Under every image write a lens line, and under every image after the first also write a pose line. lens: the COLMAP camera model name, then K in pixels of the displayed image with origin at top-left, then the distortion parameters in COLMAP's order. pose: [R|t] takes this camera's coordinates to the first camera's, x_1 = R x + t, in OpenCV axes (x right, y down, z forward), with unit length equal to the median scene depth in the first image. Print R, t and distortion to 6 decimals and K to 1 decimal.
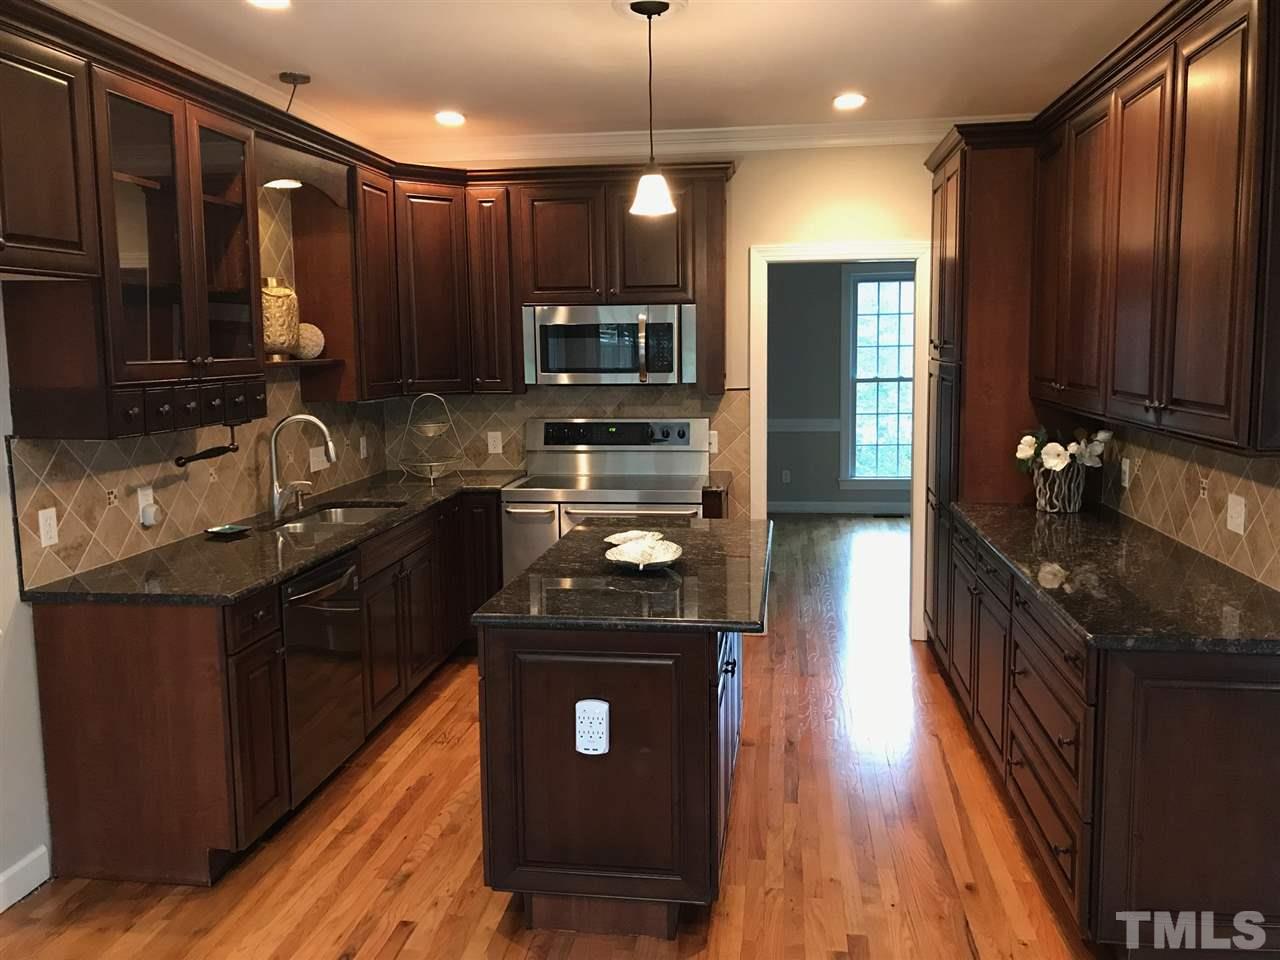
lens RADIAL K [[1030.2, 0, 670.6], [0, 1030.2, 467.2], [0, 0, 1]] dist [0.039037, -0.037308]
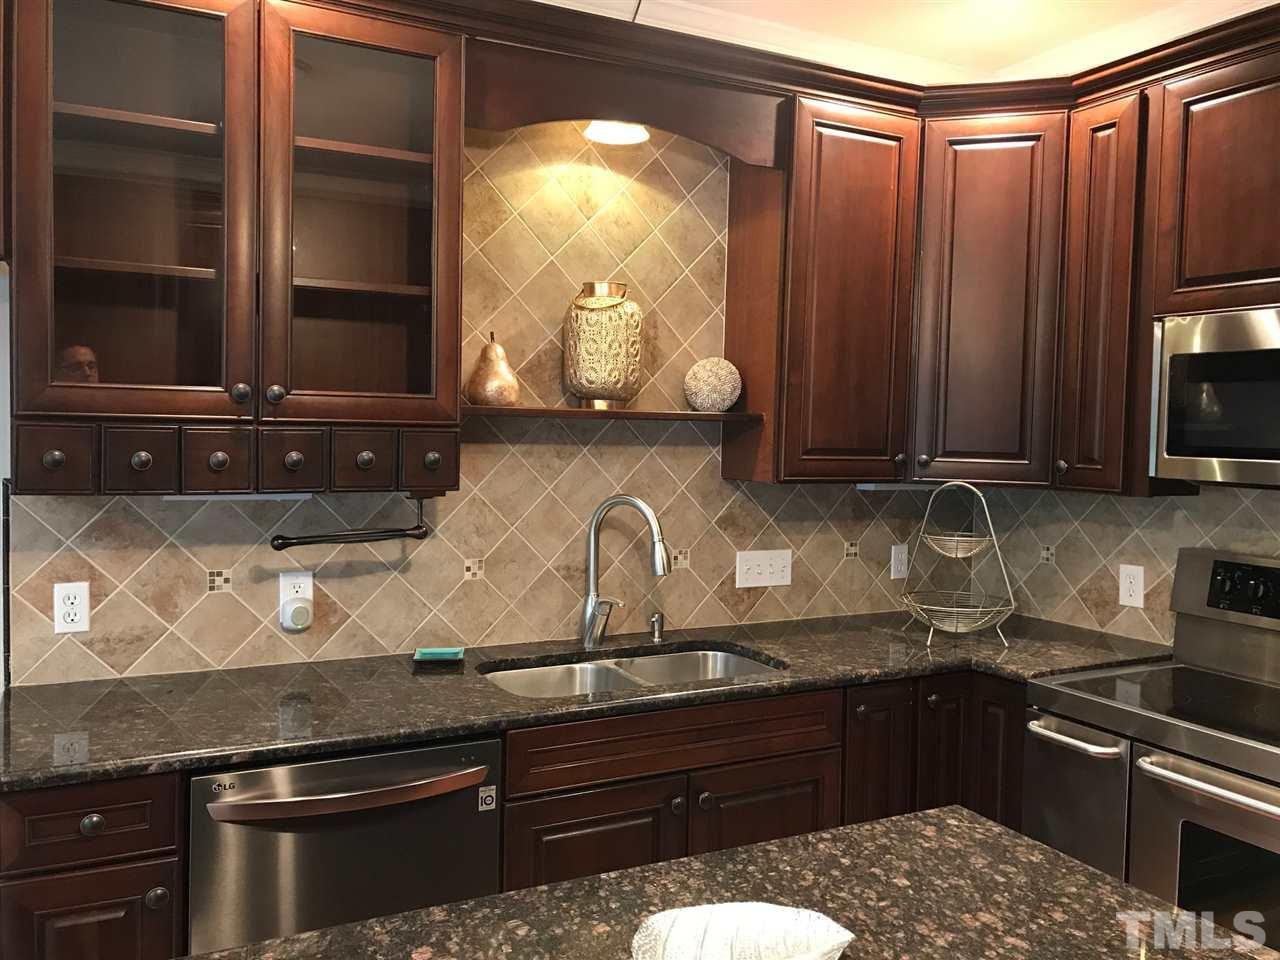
lens RADIAL K [[1030.2, 0, 670.6], [0, 1030.2, 467.2], [0, 0, 1]] dist [0.039037, -0.037308]
pose [[0.552737, 0.055645, -0.831496, 0.206090], [-0.126113, 0.991862, -0.017456, -0.068134], [0.823758, 0.114511, 0.555257, 0.764354]]
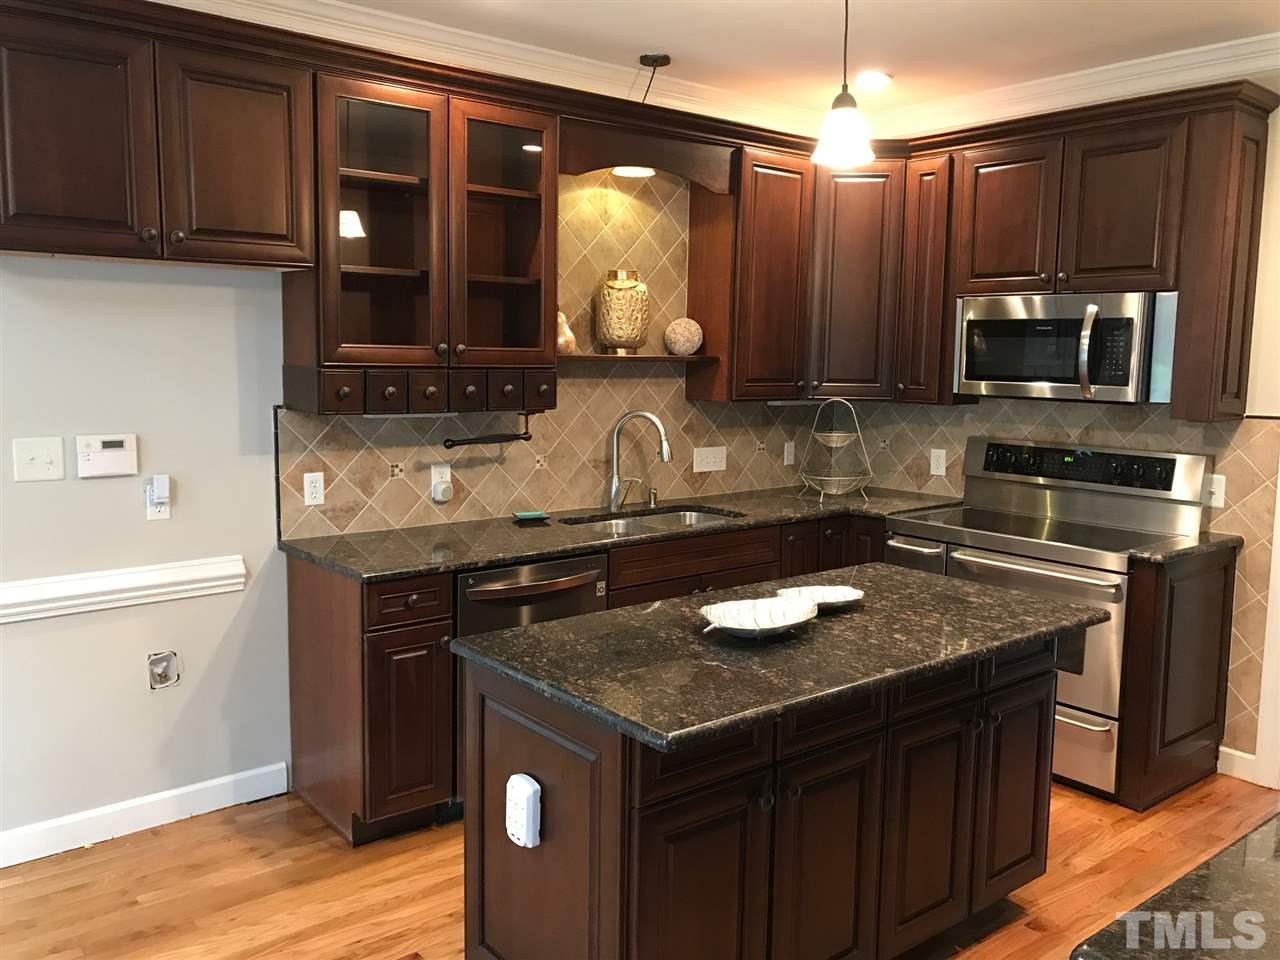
lens RADIAL K [[1046.1, 0, 680.5], [0, 1046.1, 474.6], [0, 0, 1]] dist [0.106412, -0.175150]
pose [[0.723571, 0.102111, -0.682655, 0.399107], [-0.105104, 0.993764, 0.037243, -0.035746], [0.682201, 0.044802, 0.729791, 0.350849]]
